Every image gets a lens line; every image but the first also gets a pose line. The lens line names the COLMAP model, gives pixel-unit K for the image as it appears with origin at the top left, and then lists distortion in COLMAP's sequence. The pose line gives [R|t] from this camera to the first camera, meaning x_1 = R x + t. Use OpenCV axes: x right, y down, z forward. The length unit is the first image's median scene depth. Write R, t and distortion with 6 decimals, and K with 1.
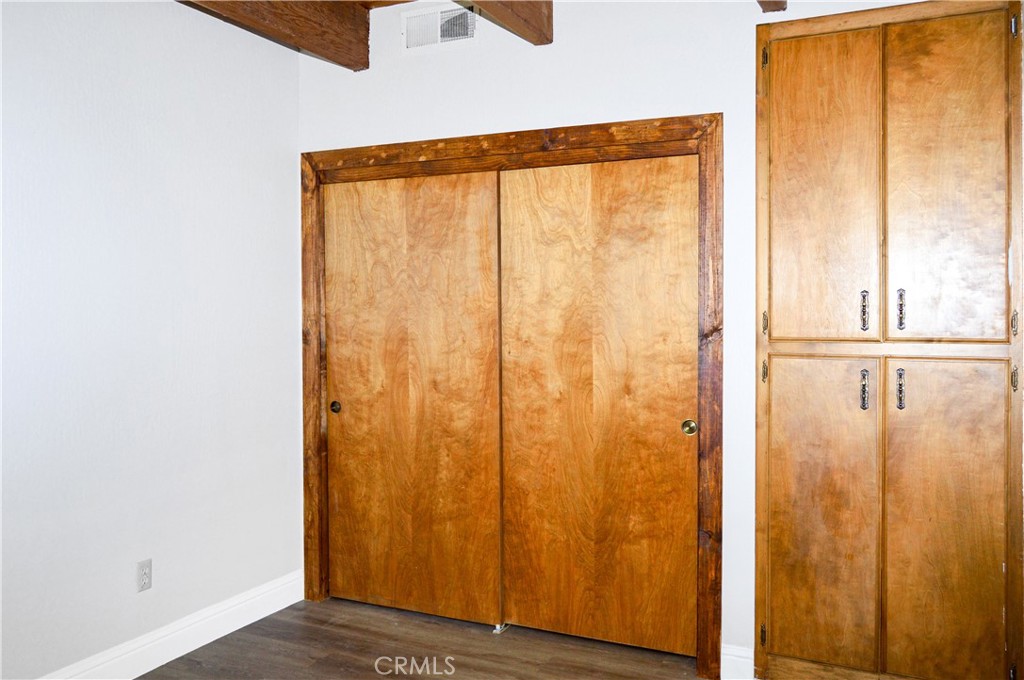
lens RADIAL K [[837.8, 0, 485.1], [0, 837.8, 330.5], [0, 0, 1]] dist [-0.005761, -0.001234]
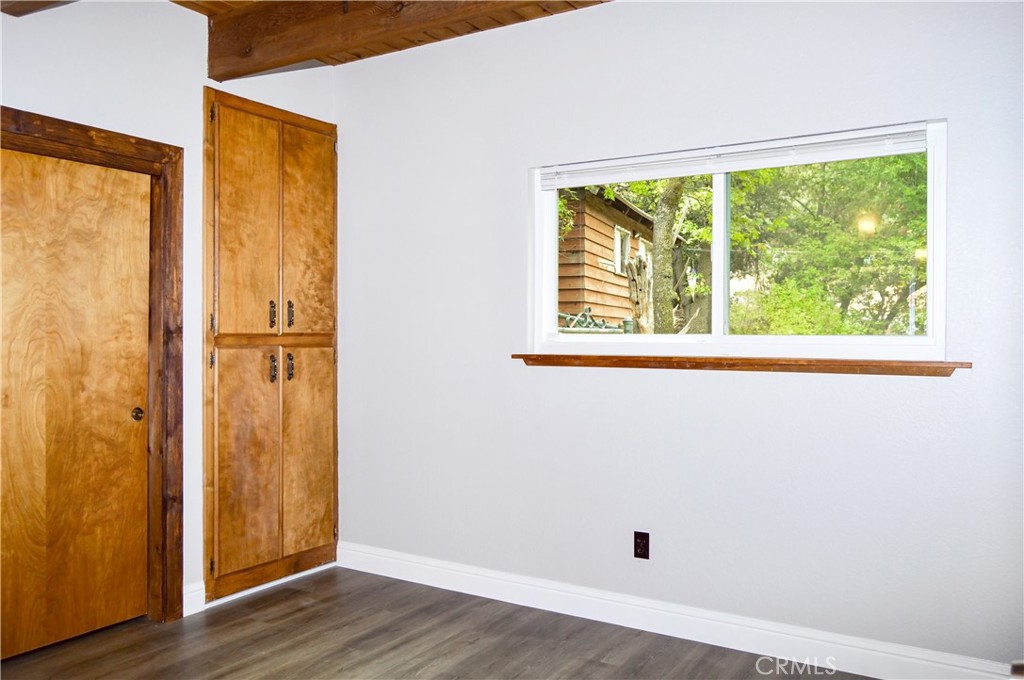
lens RADIAL K [[821.8, 0, 512.3], [0, 821.8, 365.2], [0, 0, 1]] dist [-0.001866, 0.000228]
pose [[0.106750, -0.037474, 0.993579, -0.812089], [0.015764, 0.999228, 0.035994, 0.017329], [-0.994161, 0.011821, 0.107258, 0.381437]]
